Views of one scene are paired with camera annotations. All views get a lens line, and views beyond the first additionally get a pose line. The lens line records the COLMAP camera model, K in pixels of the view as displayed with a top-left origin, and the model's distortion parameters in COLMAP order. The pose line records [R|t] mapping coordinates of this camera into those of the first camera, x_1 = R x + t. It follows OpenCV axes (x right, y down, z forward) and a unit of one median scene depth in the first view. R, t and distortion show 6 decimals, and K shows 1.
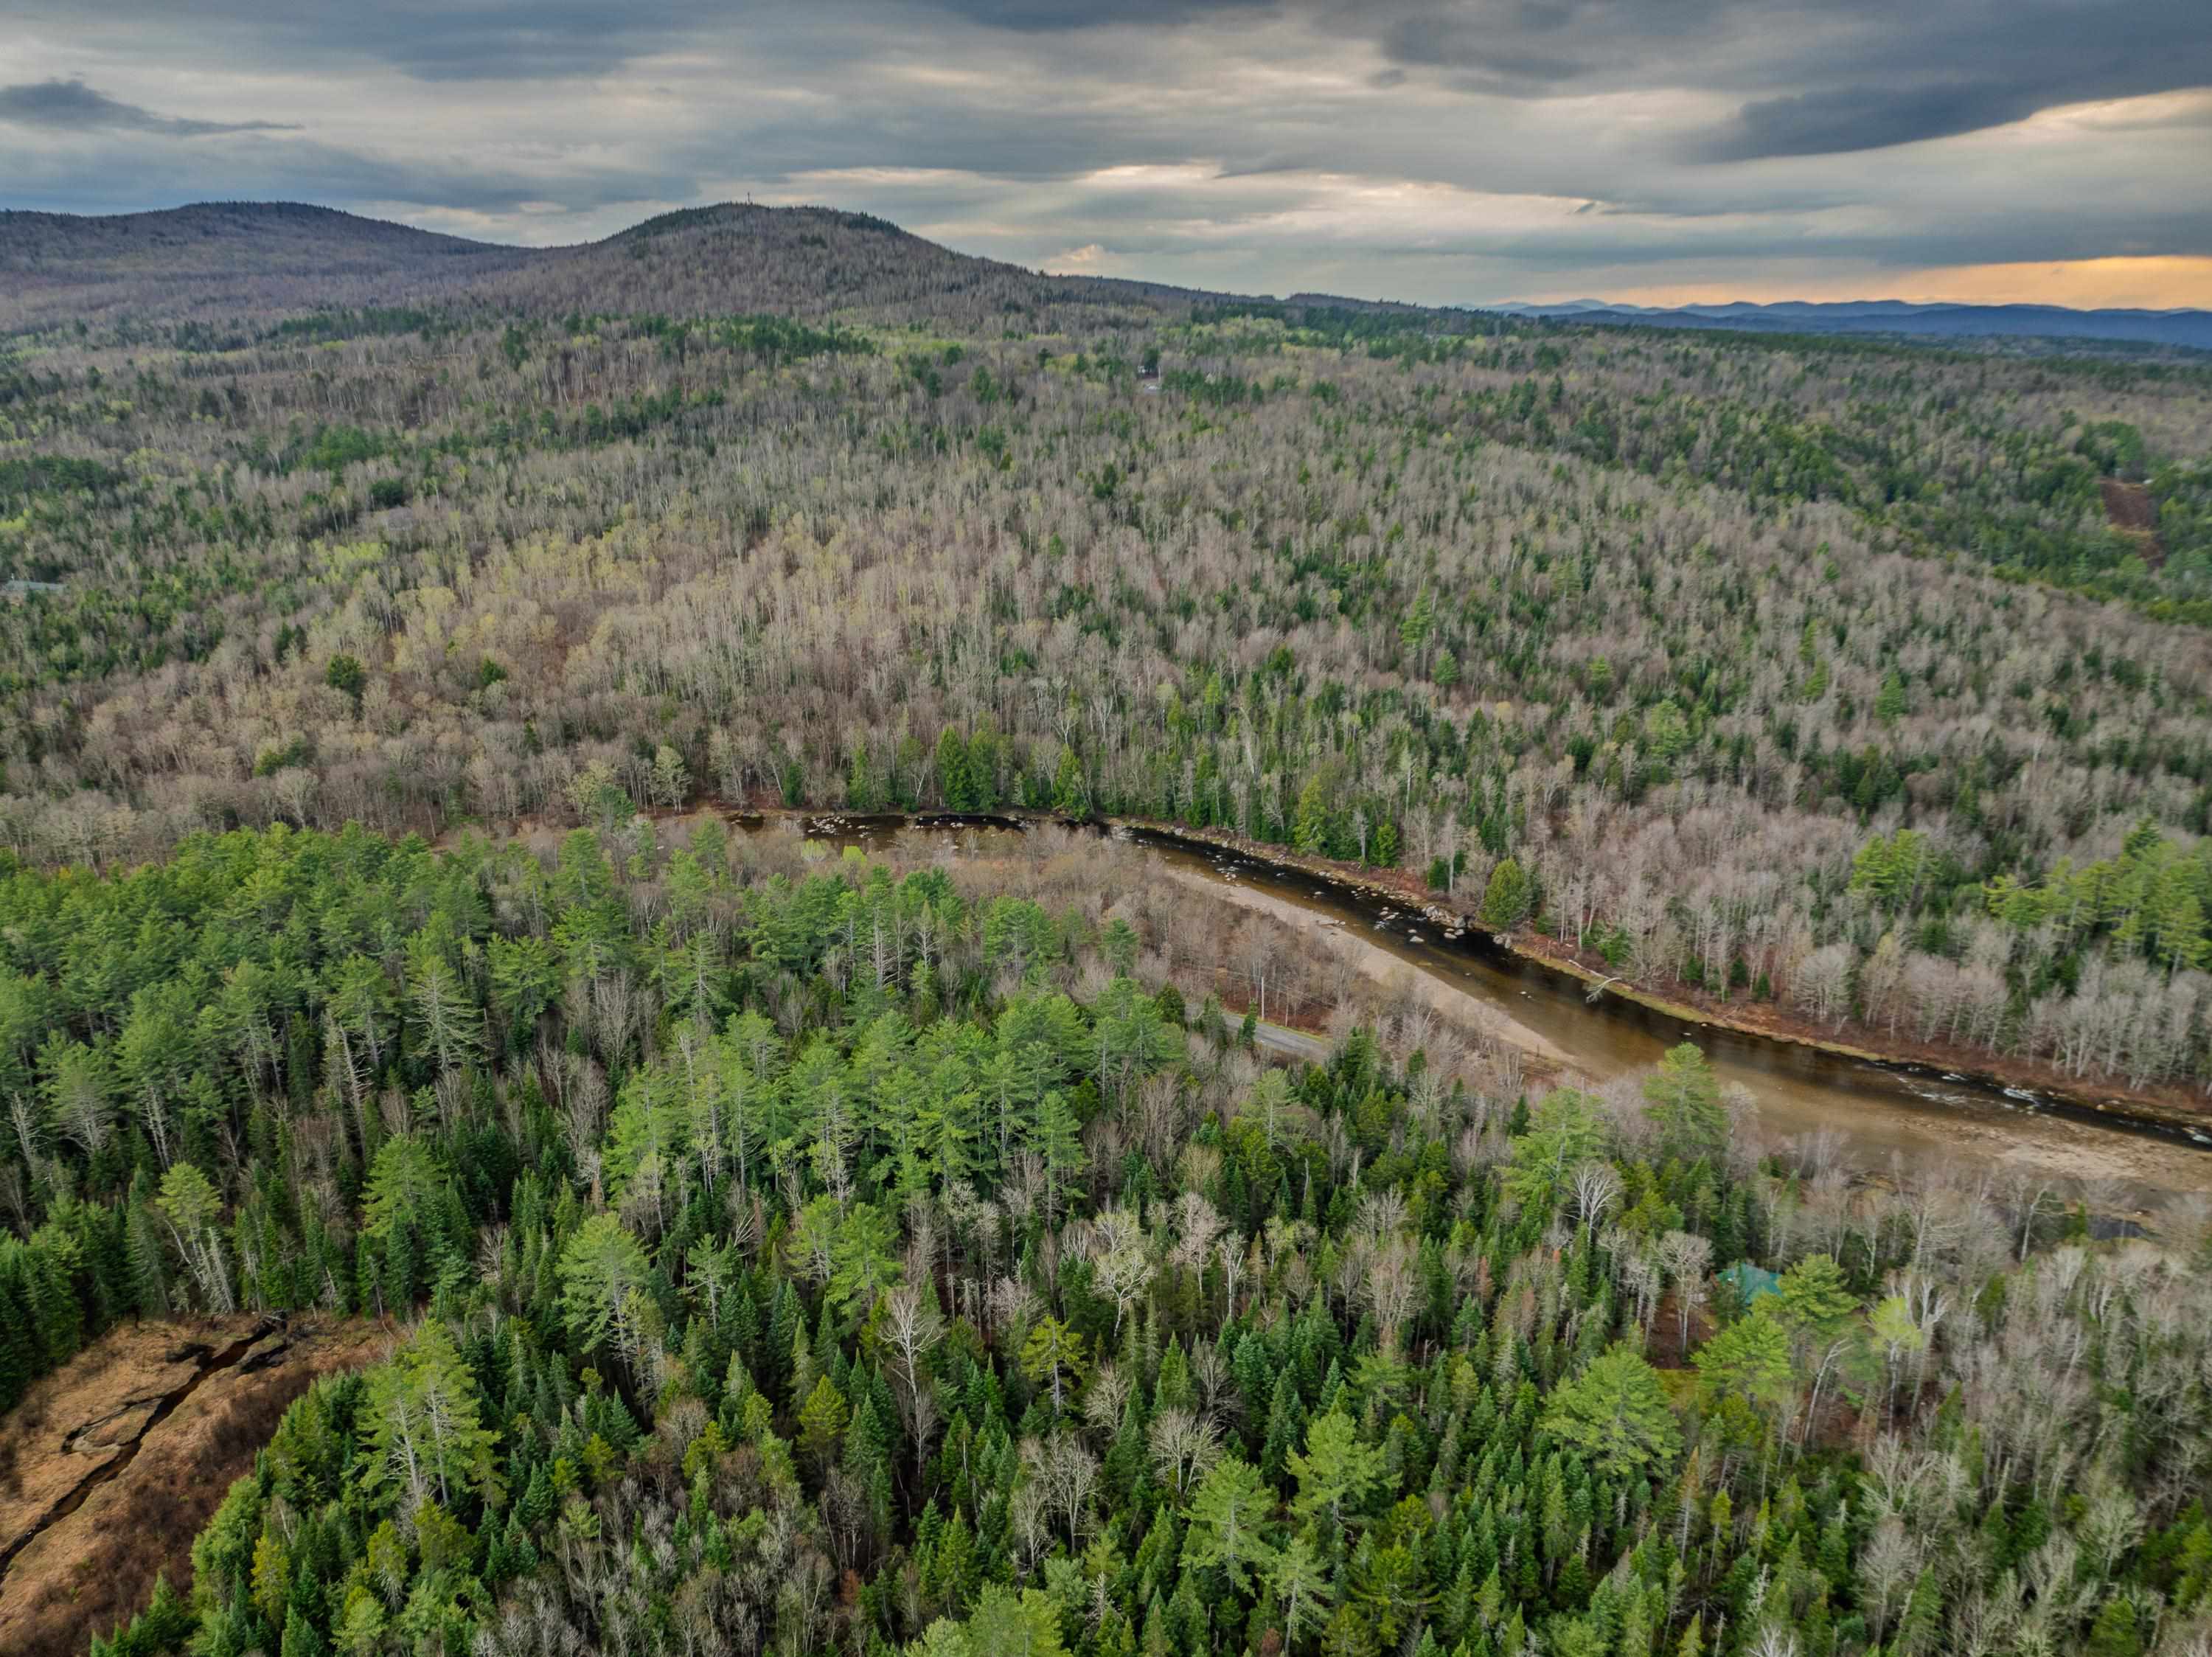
lens RADIAL K [[1545.1, 0, 1086.0], [0, 1545.1, 843.0], [0, 0, 1]] dist [-0.037116, 0.003908]
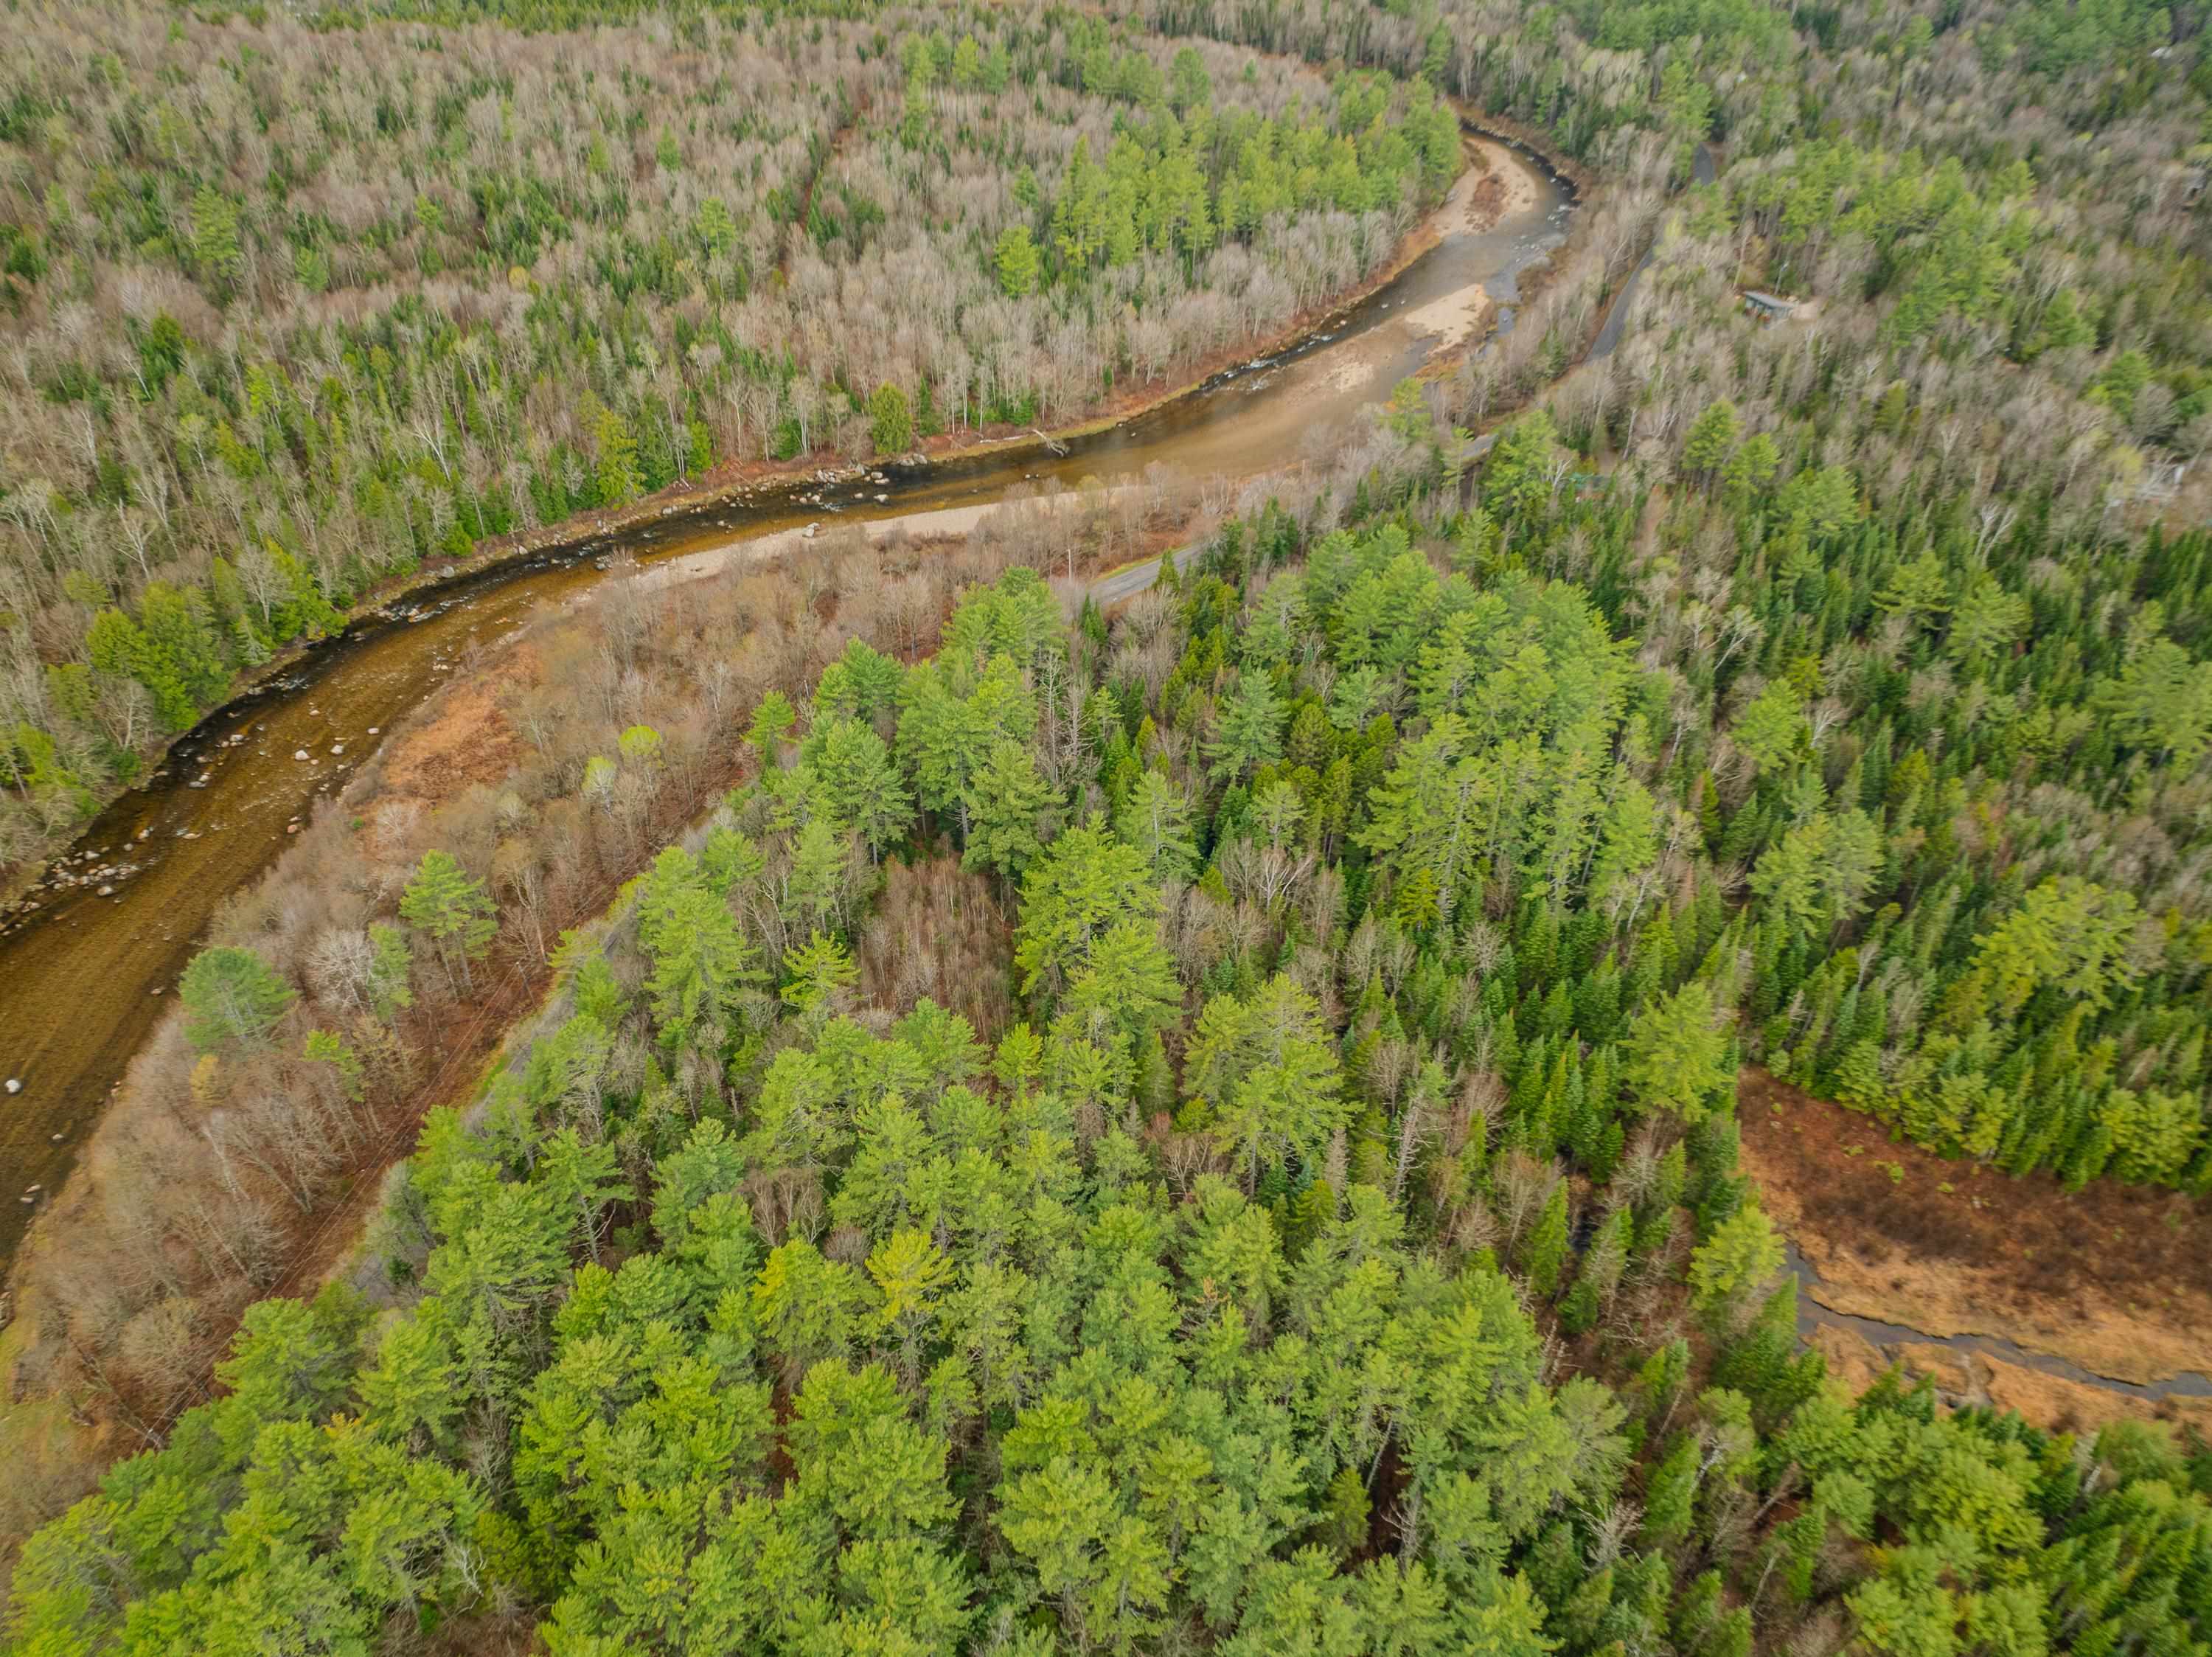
lens RADIAL K [[1545.1, 0, 1103.1], [0, 1545.1, 821.9], [0, 0, 1]] dist [-0.037116, 0.003908]
pose [[0.144231, -0.591168, 0.793548, -0.637458], [0.302904, 0.789814, 0.533332, -0.244120], [-0.942044, 0.163446, 0.292983, 0.605758]]
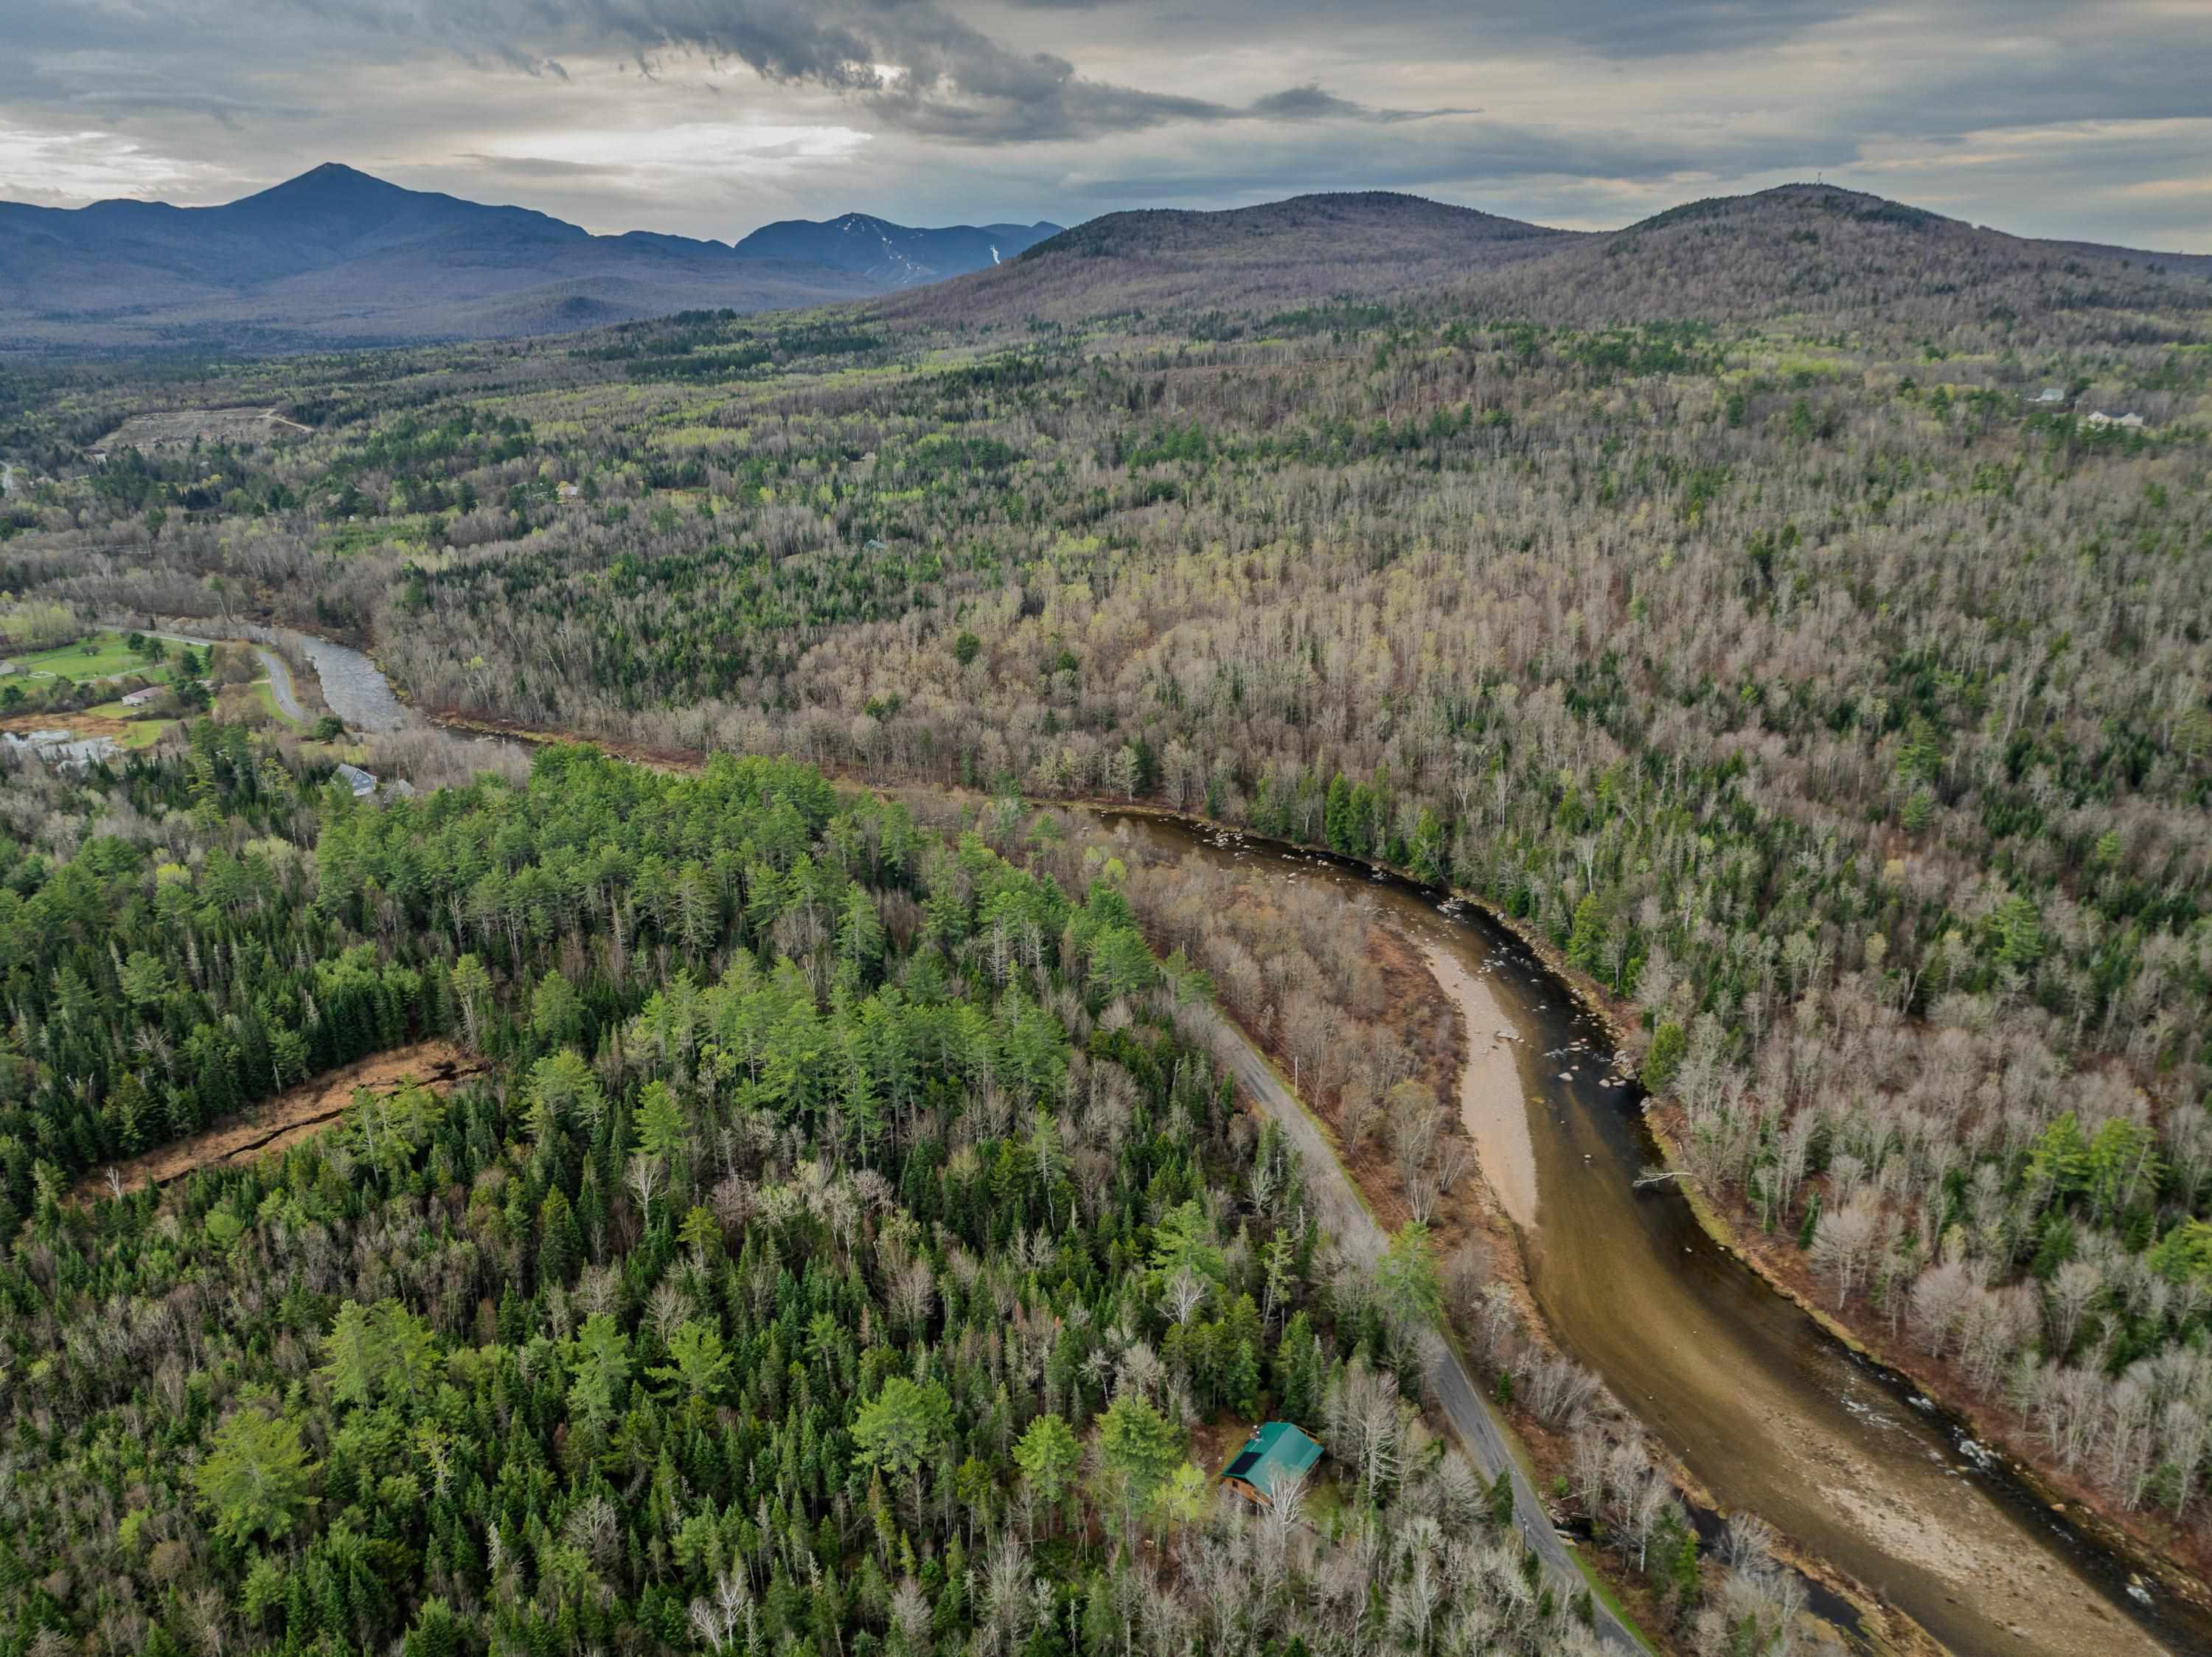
lens RADIAL K [[1545.1, 0, 1097.2], [0, 1545.1, 820.0], [0, 0, 1]] dist [-0.037116, 0.003908]
pose [[0.786411, 0.197493, -0.585281, 0.505199], [-0.196601, 0.978264, 0.065936, -0.098355], [0.585581, 0.063214, 0.808145, 0.035529]]
